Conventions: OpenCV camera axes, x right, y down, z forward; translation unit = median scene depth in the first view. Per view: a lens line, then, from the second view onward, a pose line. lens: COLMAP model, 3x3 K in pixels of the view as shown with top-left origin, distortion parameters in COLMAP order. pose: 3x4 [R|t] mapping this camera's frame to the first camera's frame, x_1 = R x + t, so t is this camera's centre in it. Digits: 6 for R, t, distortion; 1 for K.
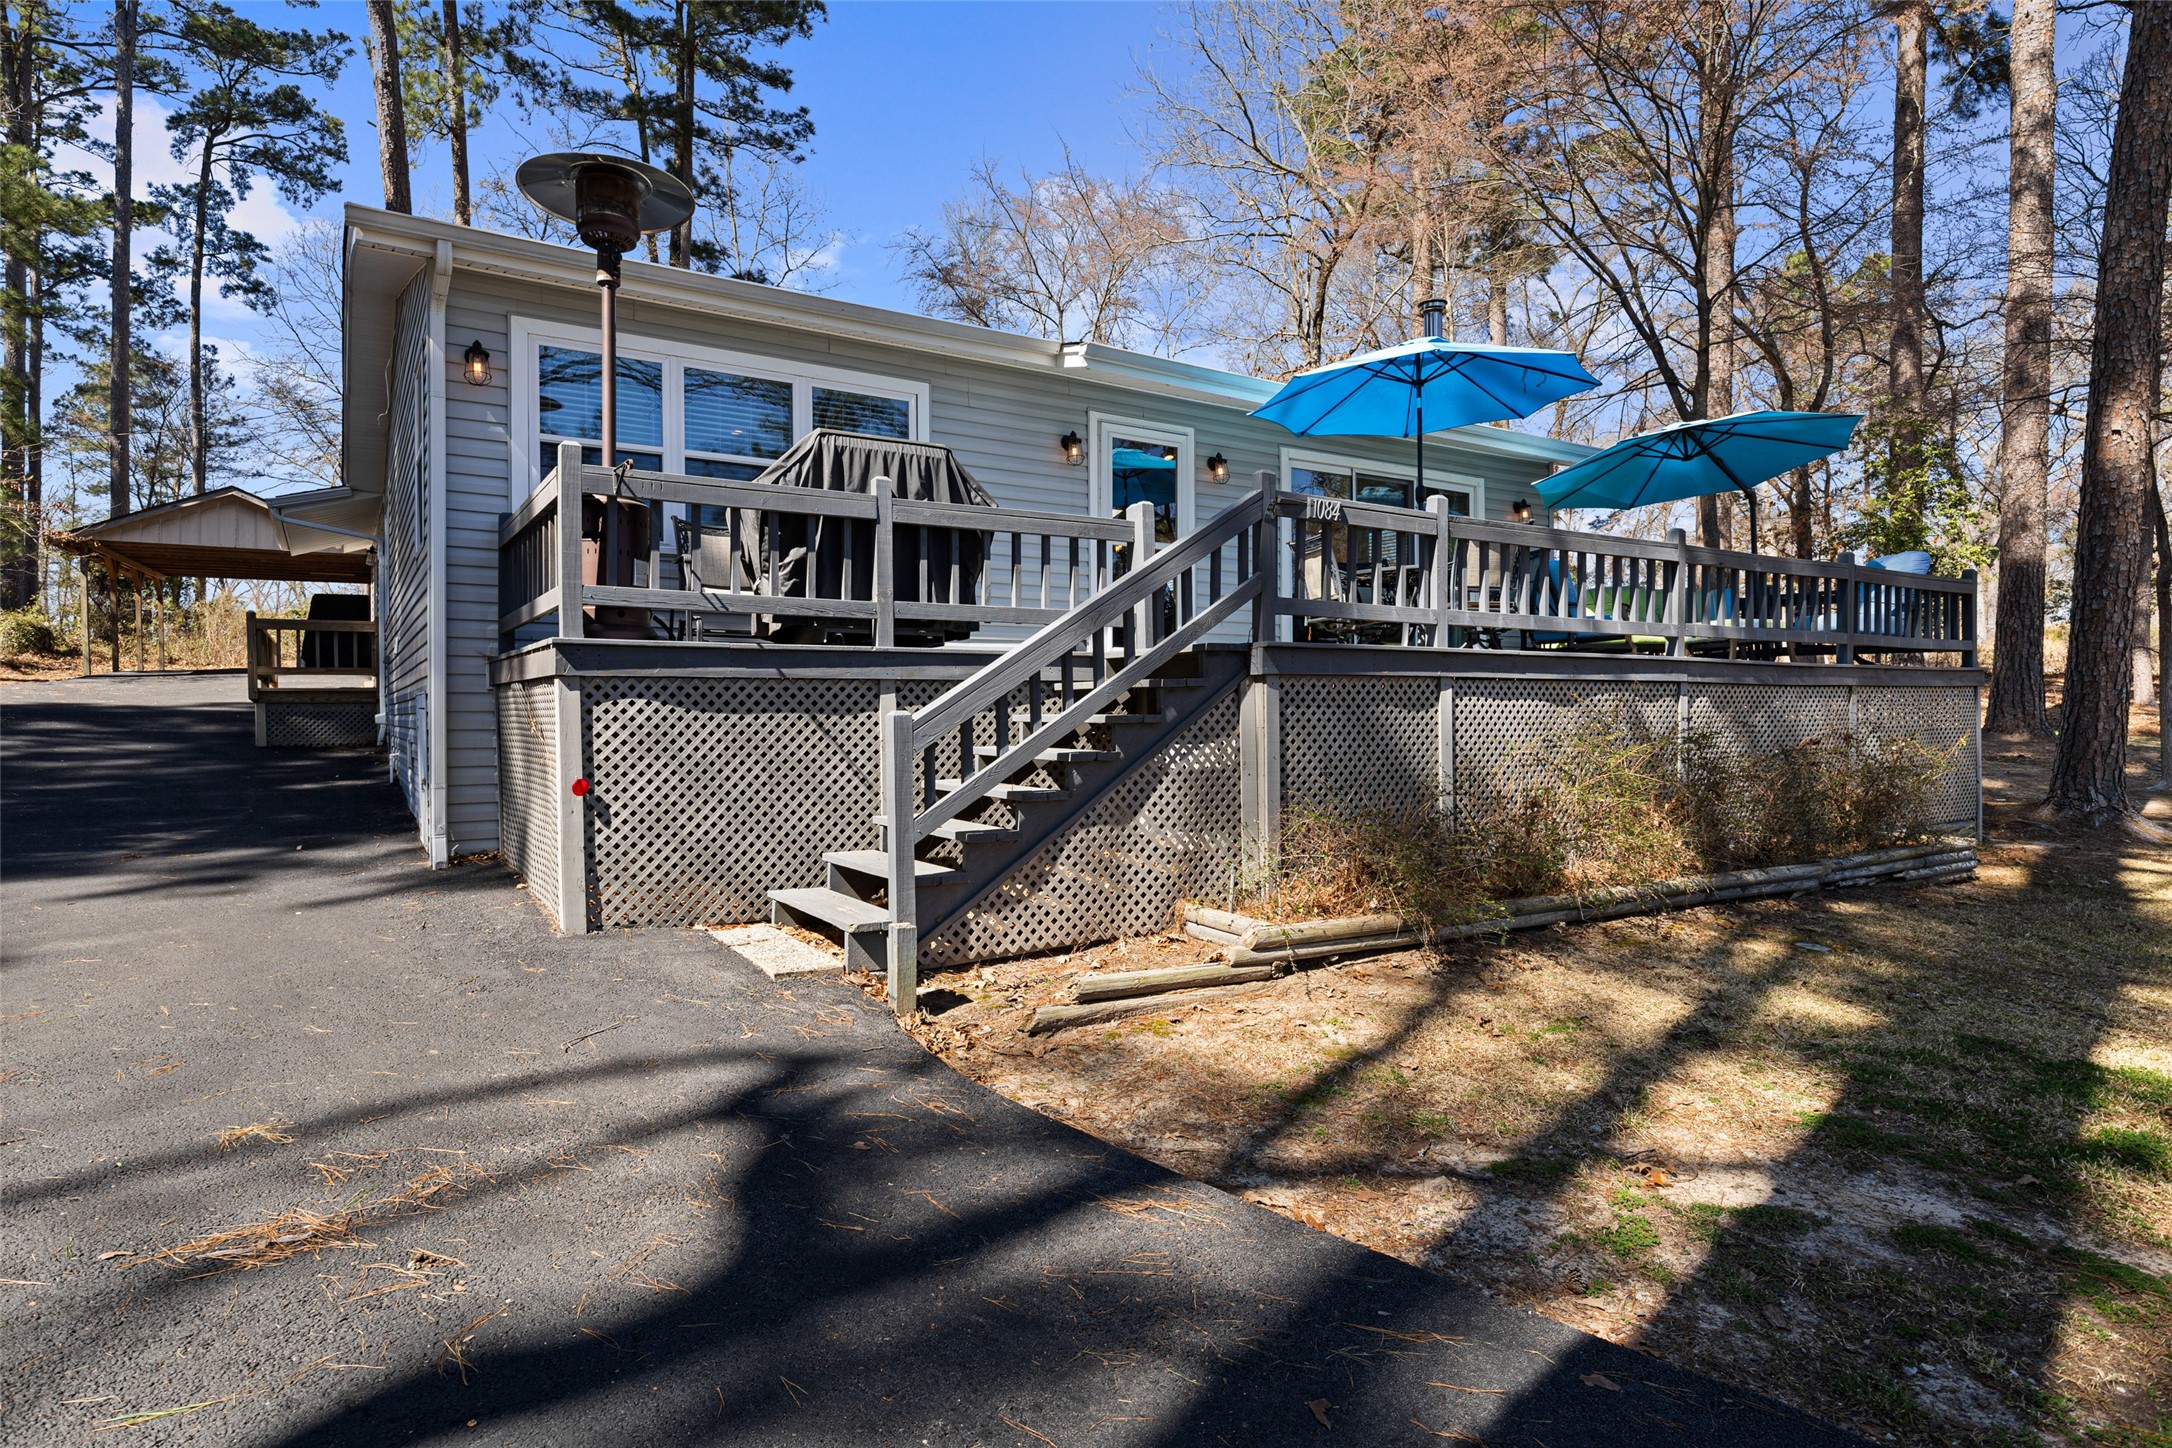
lens RADIAL K [[1161.6, 0, 1082.3], [0, 1161.6, 722.0], [0, 0, 1]] dist [-0.001926, 0.001341]
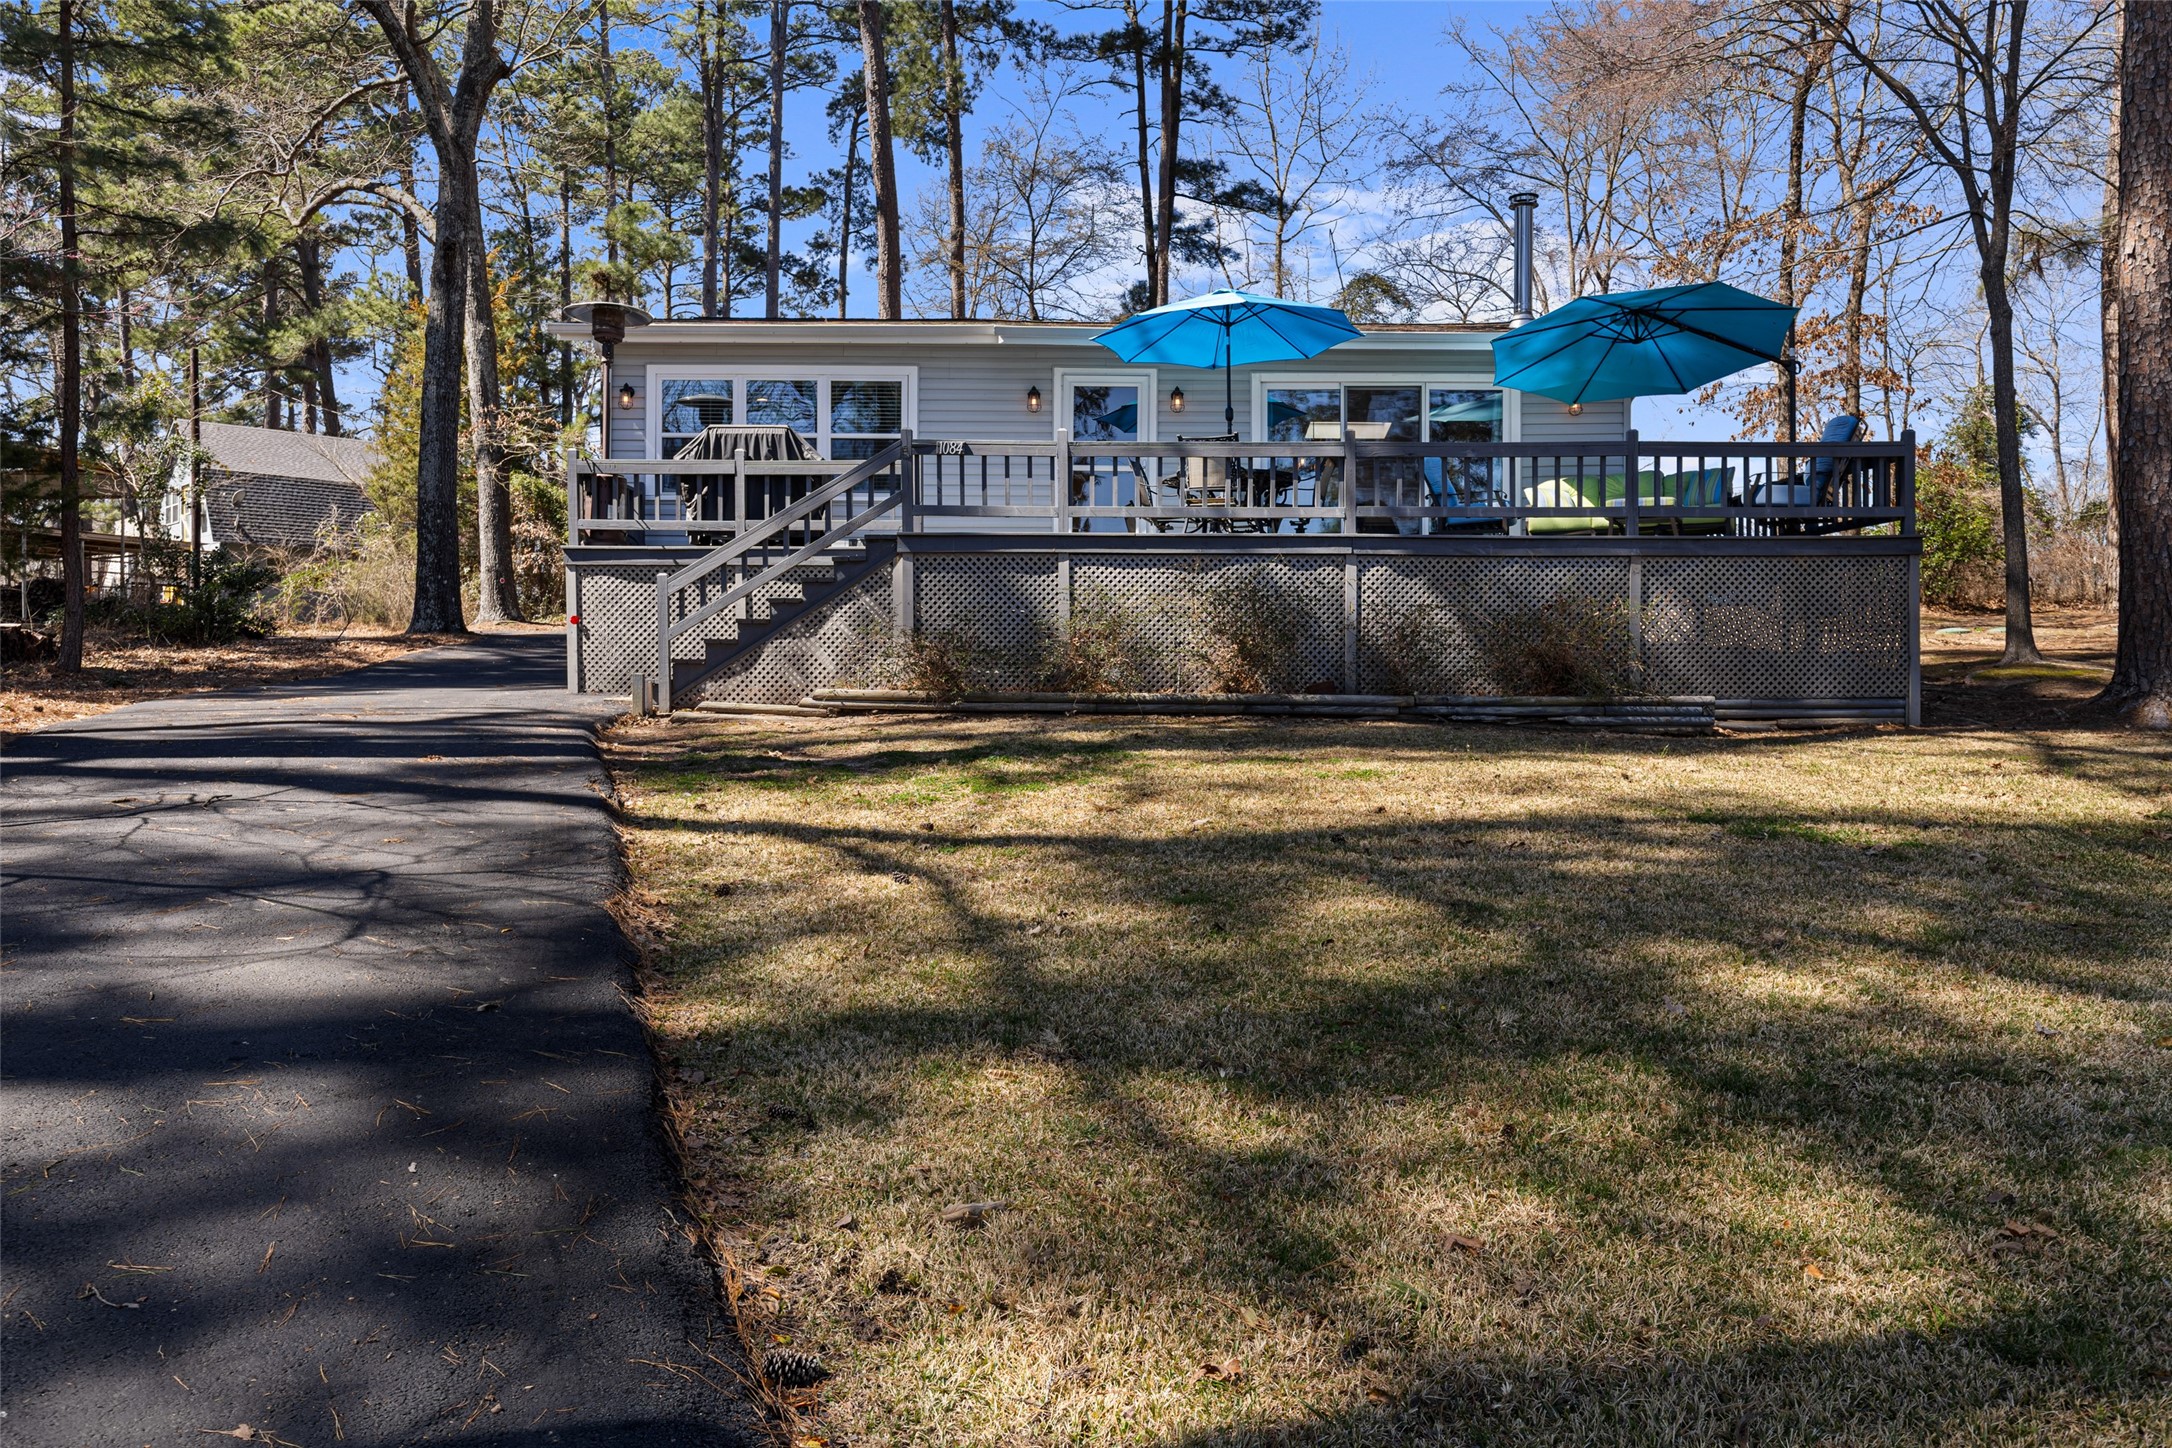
lens RADIAL K [[1632.7, 0, 1097.0], [0, 1632.7, 717.9], [0, 0, 1]] dist [0.004082, 0.001994]
pose [[0.843408, 0.011030, -0.537161, 0.322729], [-0.012487, 0.999922, 0.000926, 0.036929], [0.537129, 0.005926, 0.843479, -0.156576]]
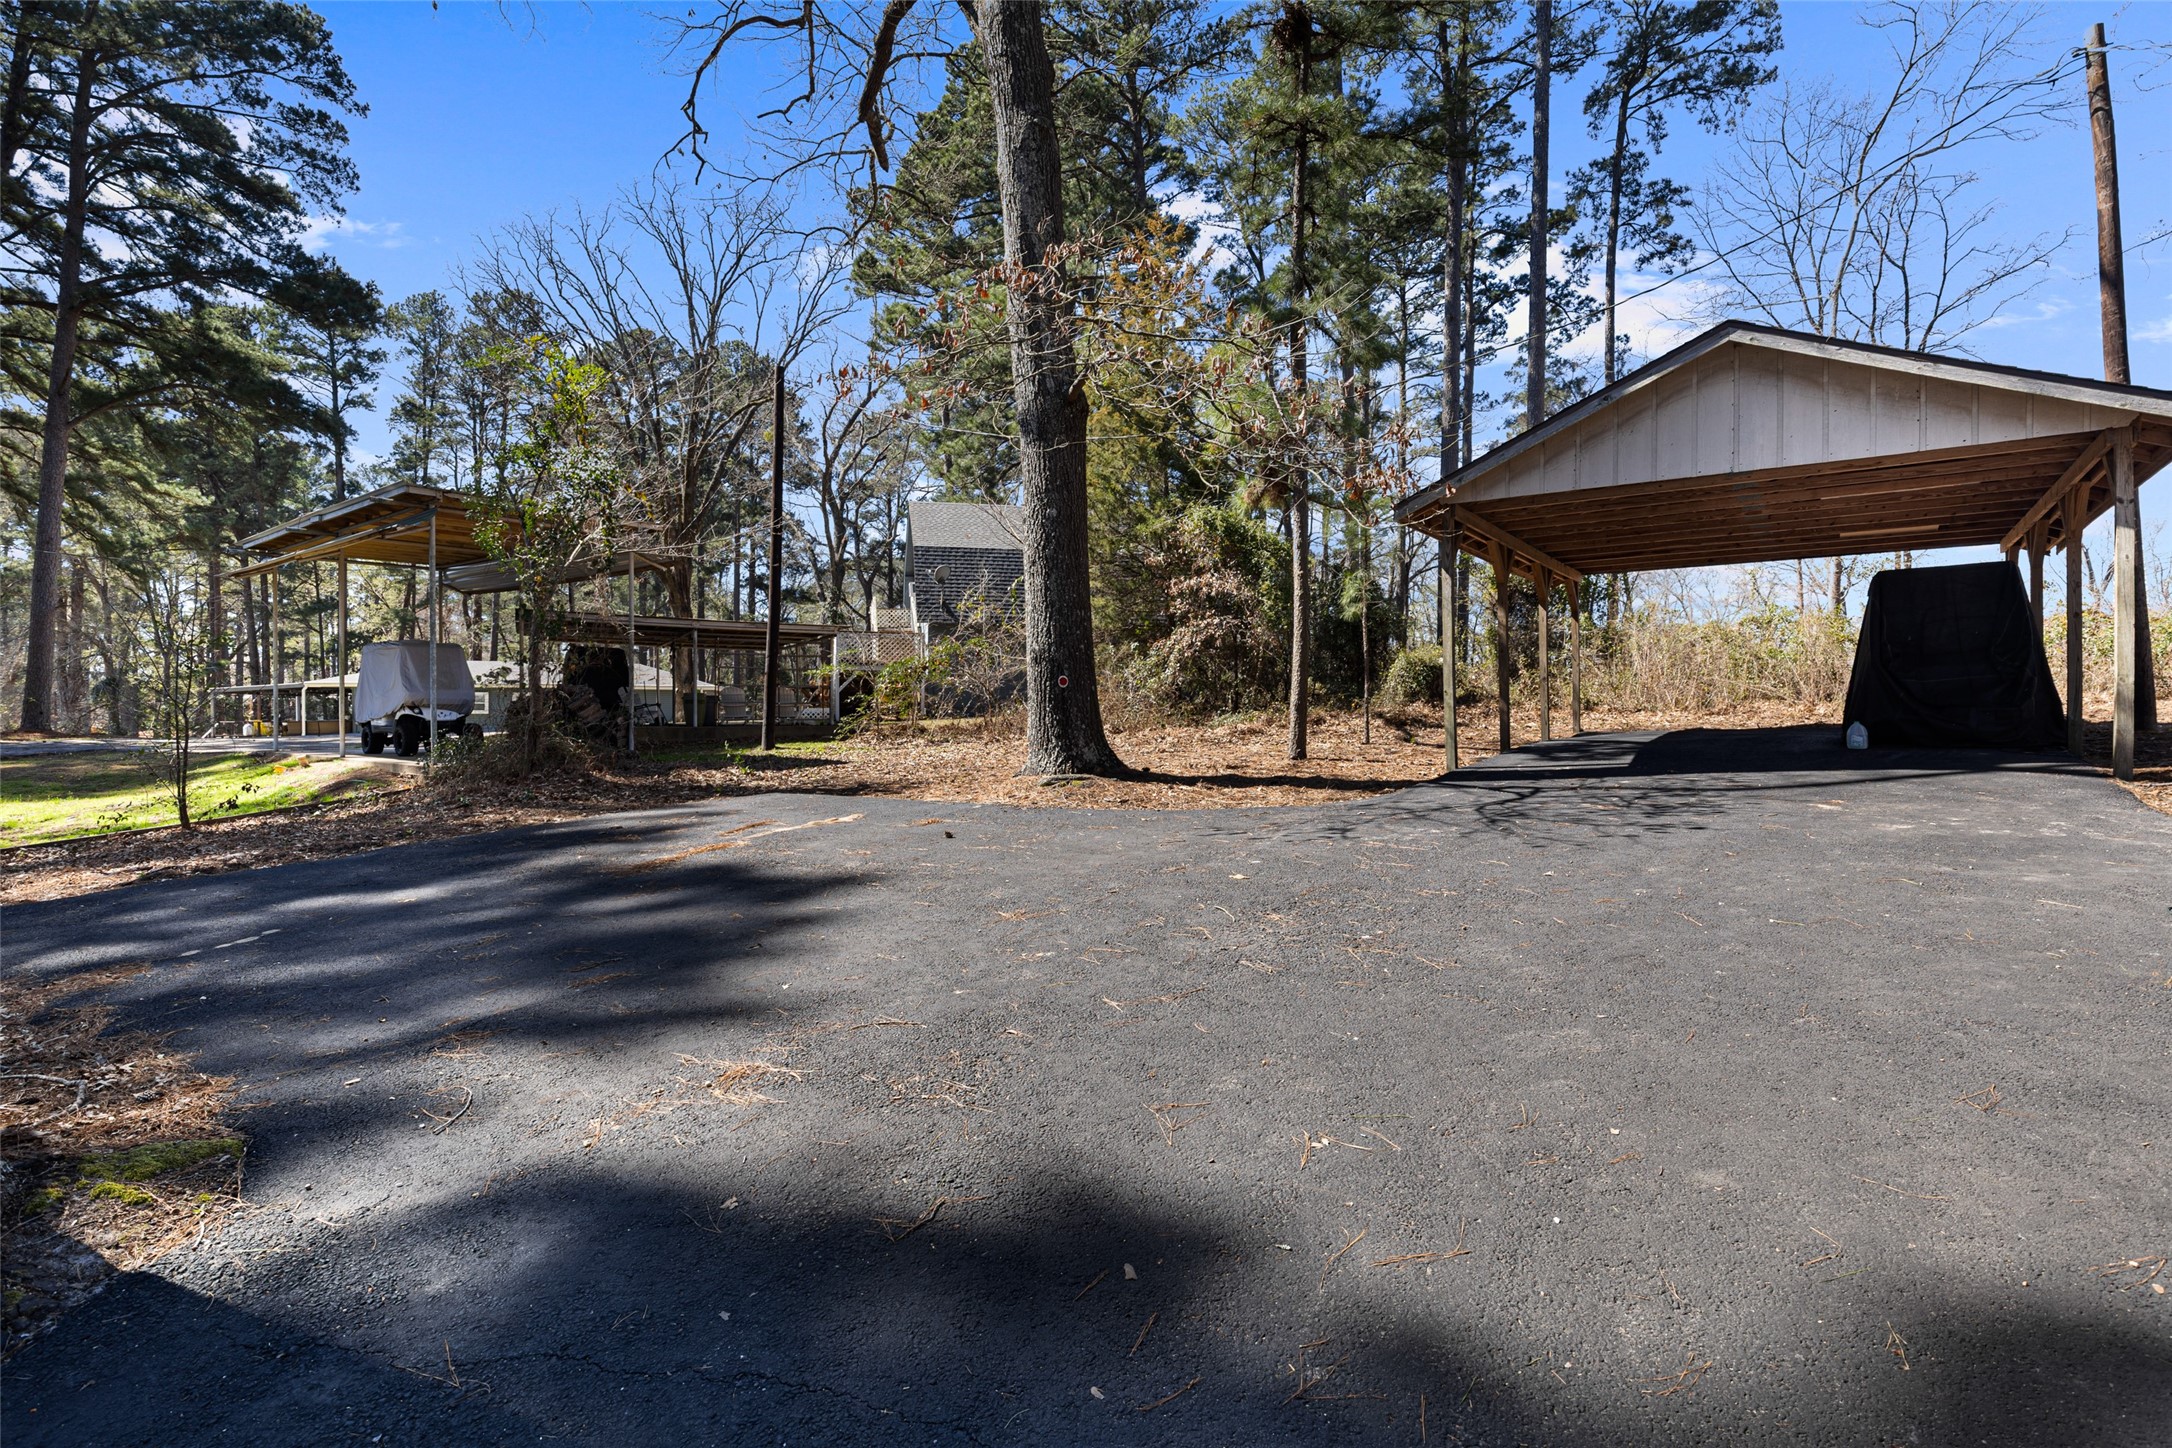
lens RADIAL K [[1007.6, 0, 1099.4], [0, 1007.6, 719.3], [0, 0, 1]] dist [-0.003427, -0.000299]
pose [[0.444255, 0.007750, -0.895867, -0.366710], [-0.004710, 0.999969, 0.006314, -0.044017], [0.895888, 0.001415, 0.444278, 0.460516]]
